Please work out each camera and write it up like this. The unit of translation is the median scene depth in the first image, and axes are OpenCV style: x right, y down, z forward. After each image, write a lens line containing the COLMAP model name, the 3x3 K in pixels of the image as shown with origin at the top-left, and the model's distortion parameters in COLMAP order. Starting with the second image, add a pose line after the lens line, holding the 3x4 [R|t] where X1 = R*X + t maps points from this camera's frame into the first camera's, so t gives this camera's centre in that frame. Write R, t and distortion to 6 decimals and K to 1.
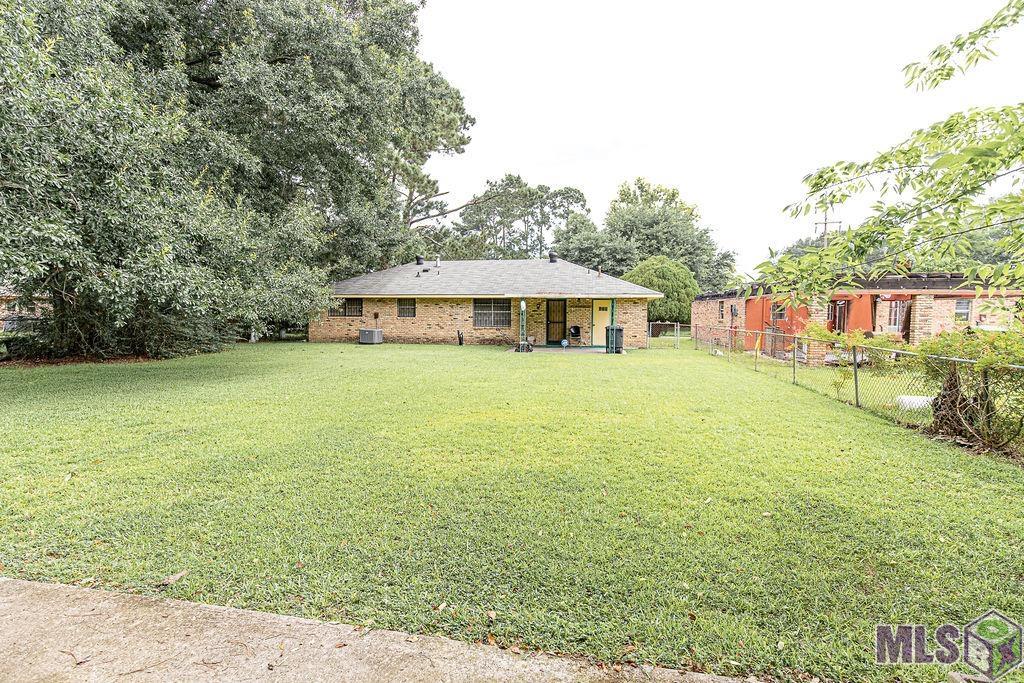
lens RADIAL K [[500.2, 0, 512.0], [0, 500.2, 341.5], [0, 0, 1]] dist [0.001514, 0.000125]
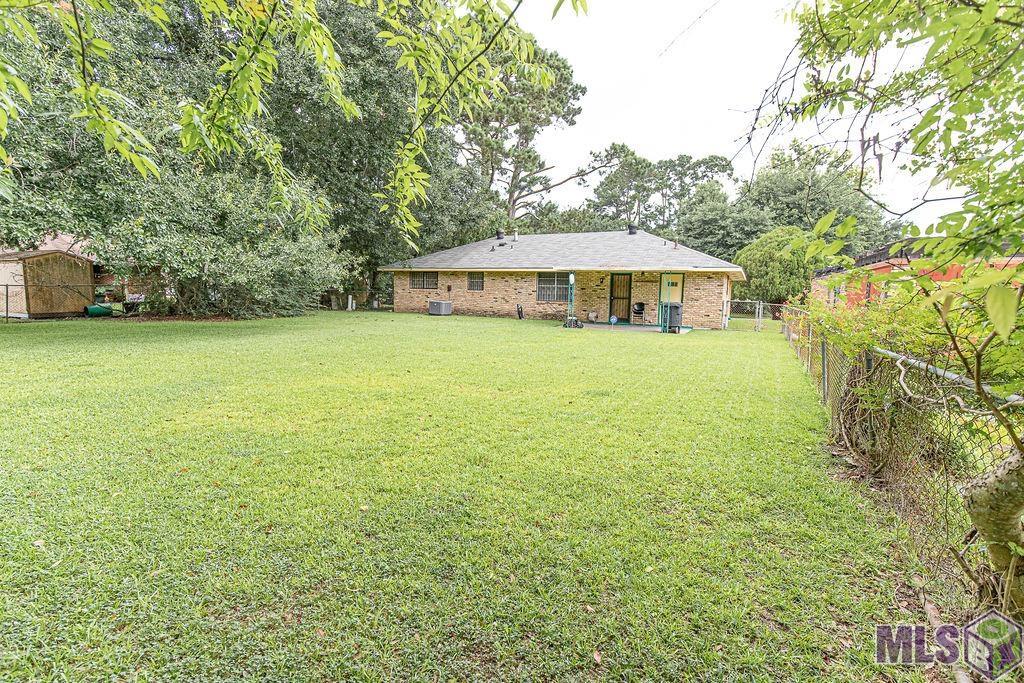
lens RADIAL K [[490.8, 0, 512.0], [0, 490.8, 341.5], [0, 0, 1]] dist [-0.000957, -0.000560]
pose [[0.951735, 0.047261, -0.303262, 0.167029], [-0.033912, 0.998216, 0.049137, 0.004052], [0.305043, -0.036482, 0.951640, 0.060738]]
